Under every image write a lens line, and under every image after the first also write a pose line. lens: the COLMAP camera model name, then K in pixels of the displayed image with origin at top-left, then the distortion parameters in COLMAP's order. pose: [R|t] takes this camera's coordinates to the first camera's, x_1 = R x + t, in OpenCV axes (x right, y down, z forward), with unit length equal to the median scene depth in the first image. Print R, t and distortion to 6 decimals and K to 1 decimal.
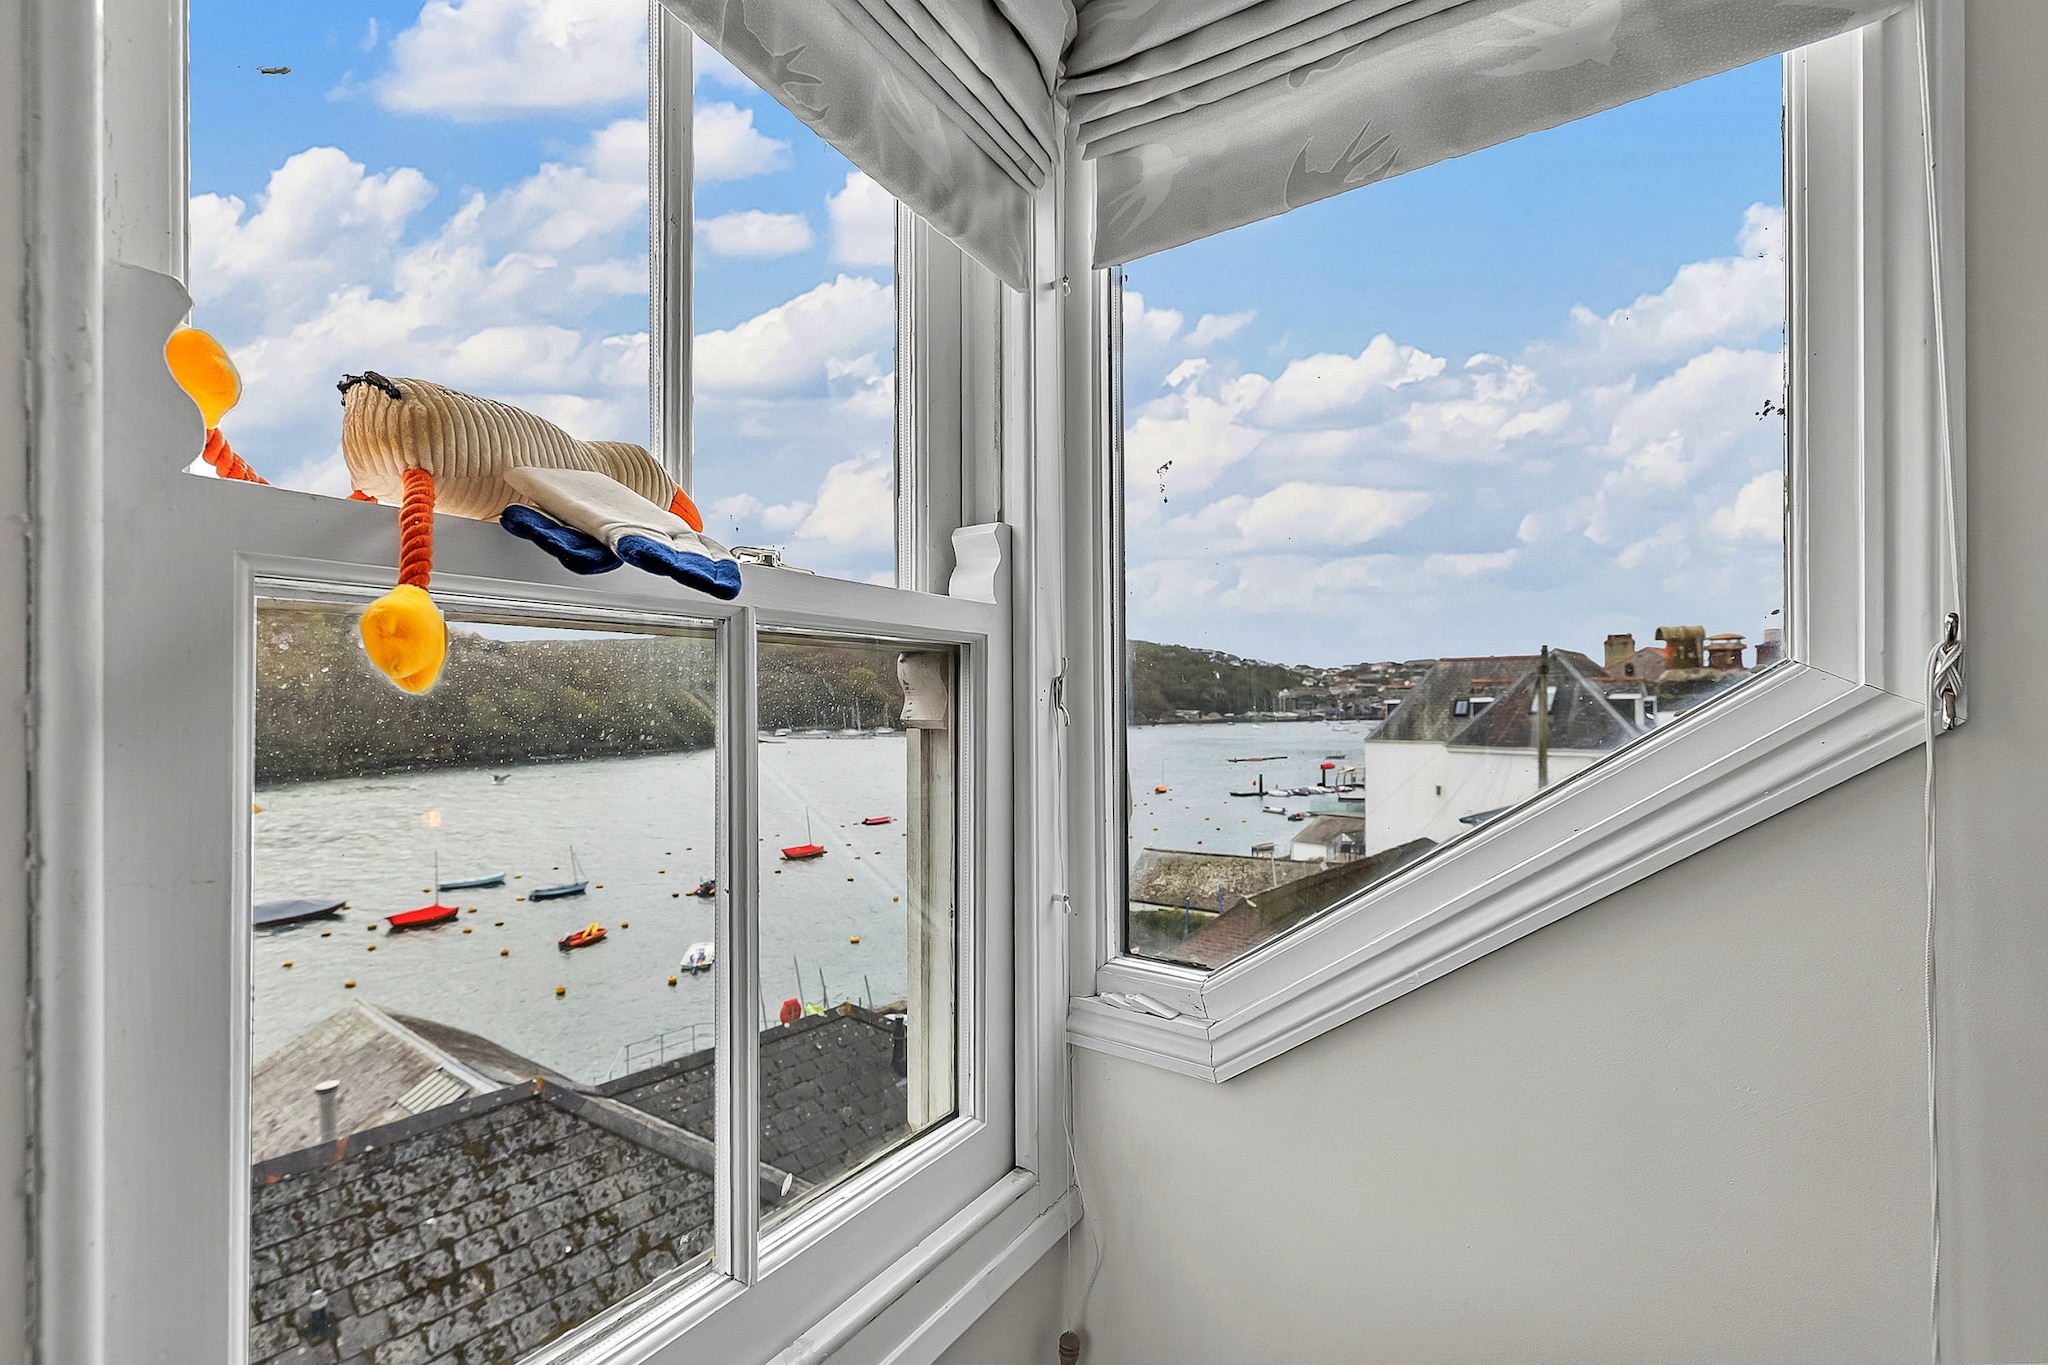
lens RADIAL K [[890.0, 0, 1013.5], [0, 890.0, 701.8], [0, 0, 1]] dist [-0.001488, -0.000332]
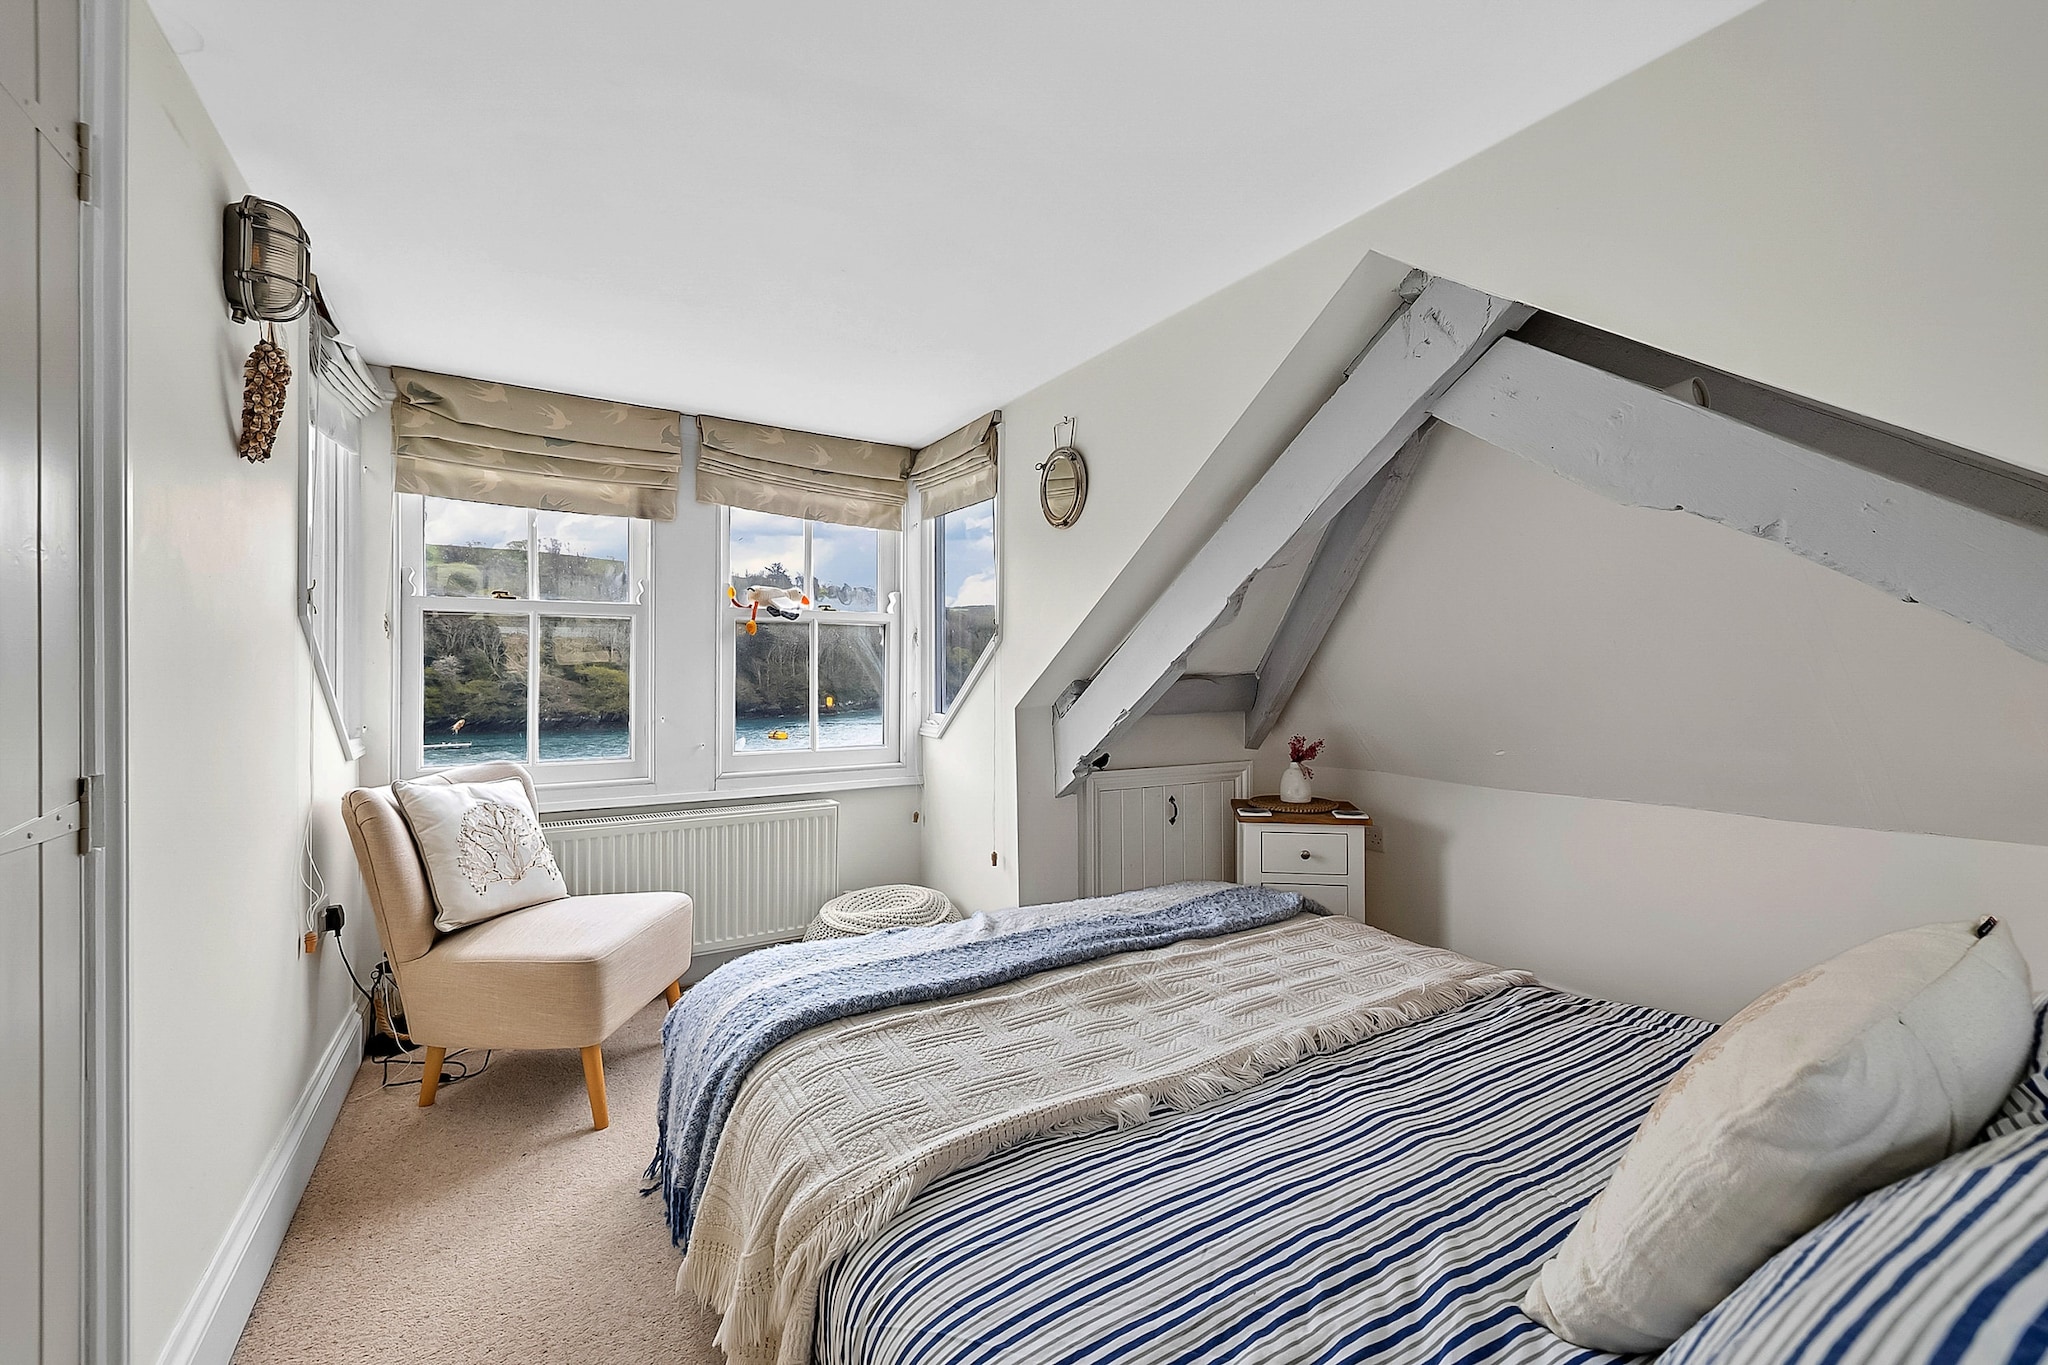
lens RADIAL K [[890.0, 0, 1040.3], [0, 890.0, 661.5], [0, 0, 1]] dist [-0.001488, -0.000332]
pose [[0.908637, 0.009655, -0.417476, 2.643388], [-0.009063, 0.999953, 0.003399, 0.095040], [0.417489, 0.000695, 0.908682, -2.721774]]
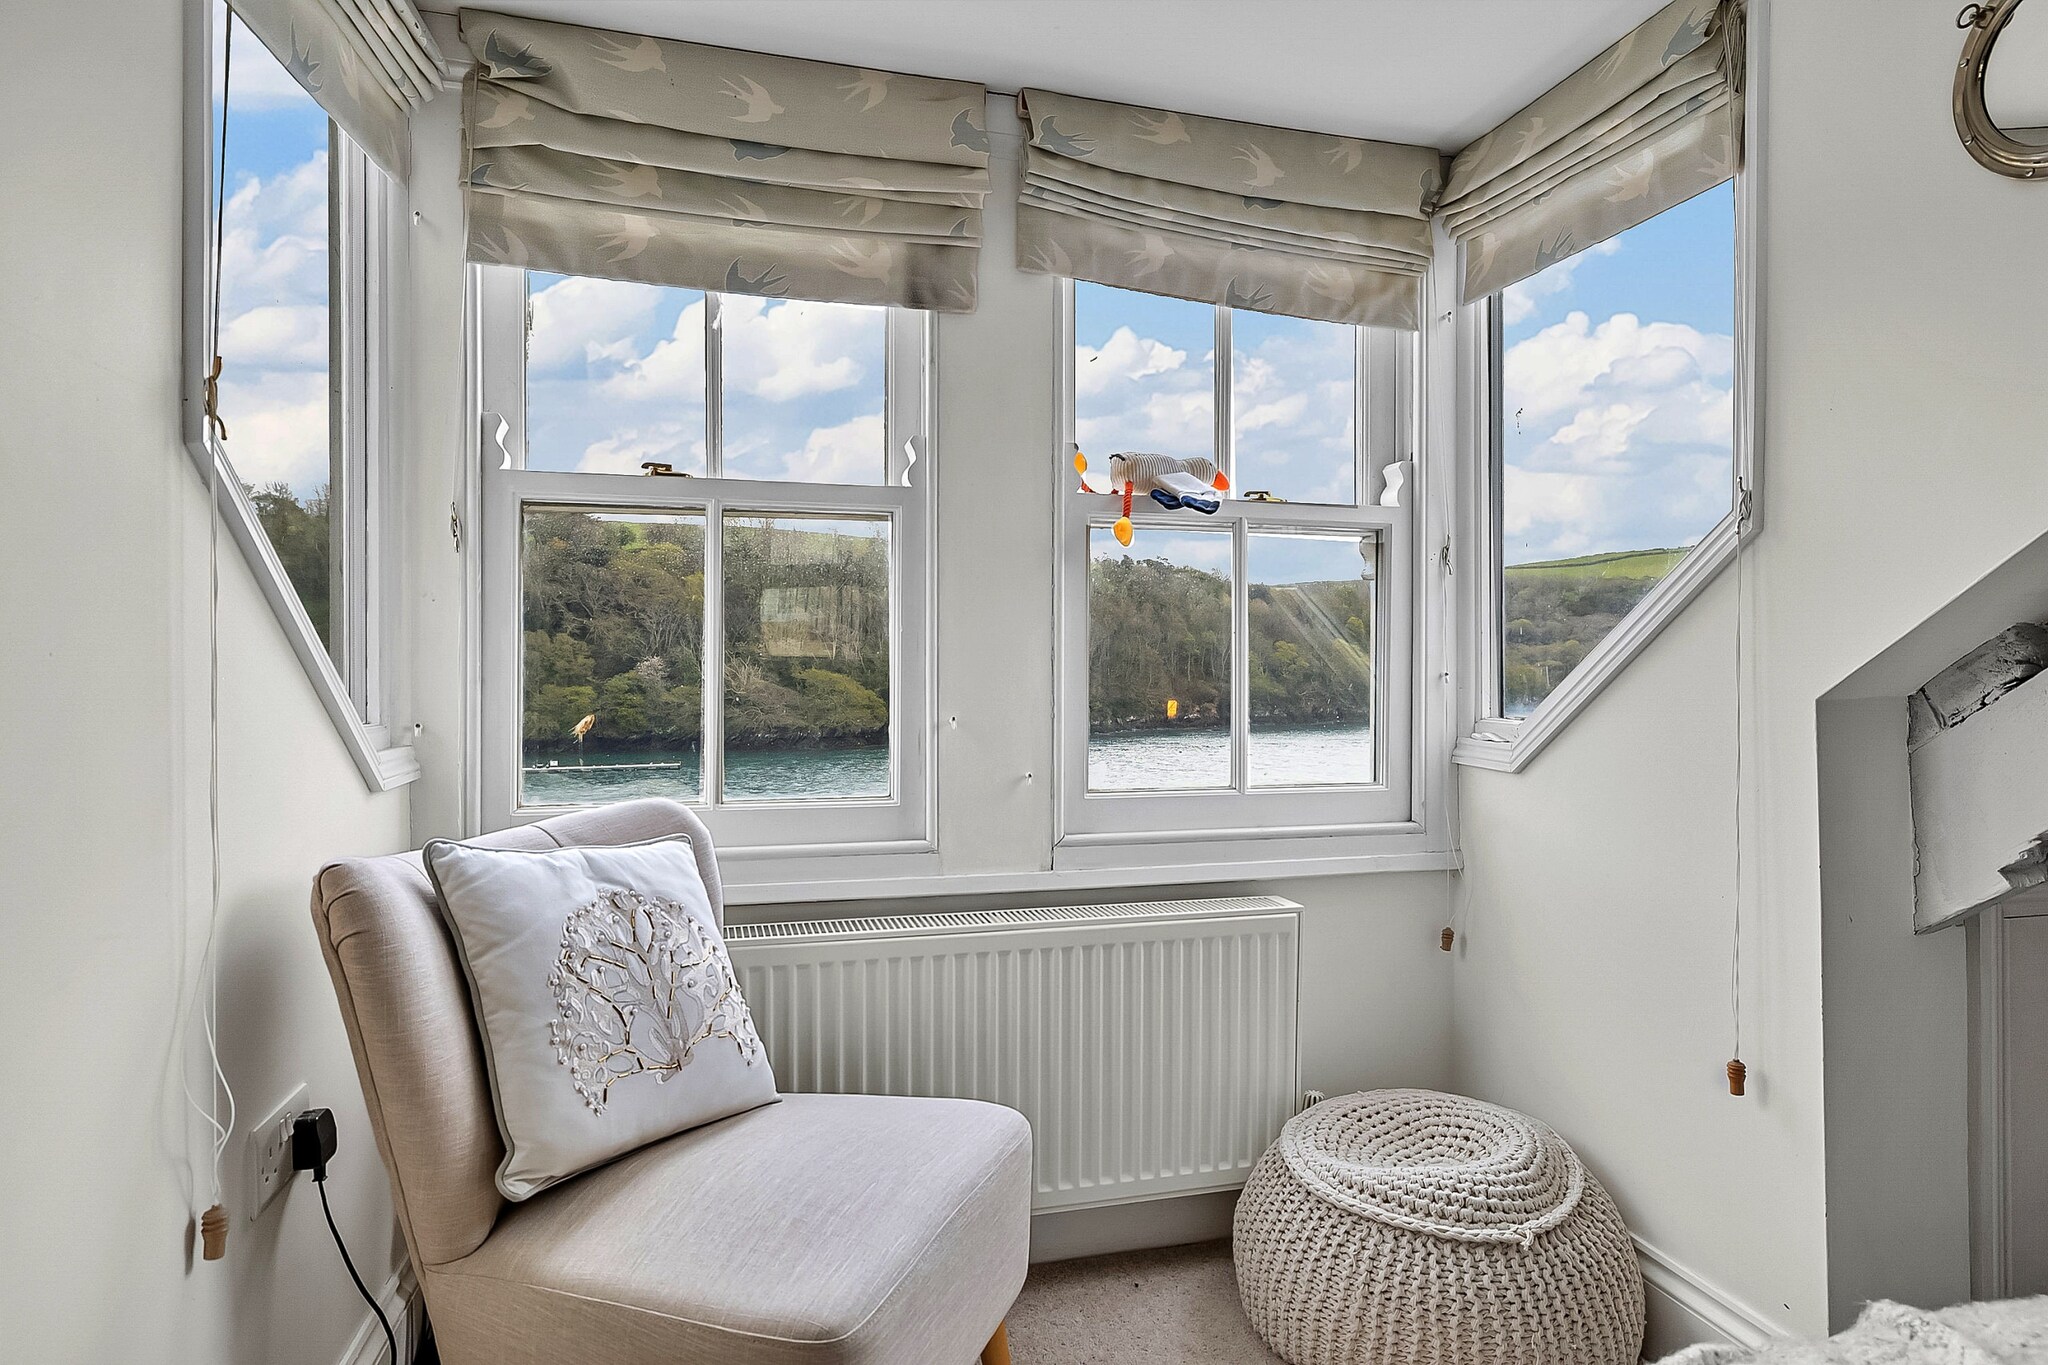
lens RADIAL K [[1209.5, 0, 1025.7], [0, 1209.5, 669.4], [0, 0, 1]] dist [-0.006952, 0.000322]
pose [[0.750907, 0.010349, -0.660326, 1.273214], [-0.005542, 0.999941, 0.009369, 0.248577], [0.660384, -0.003376, 0.750920, -1.658457]]
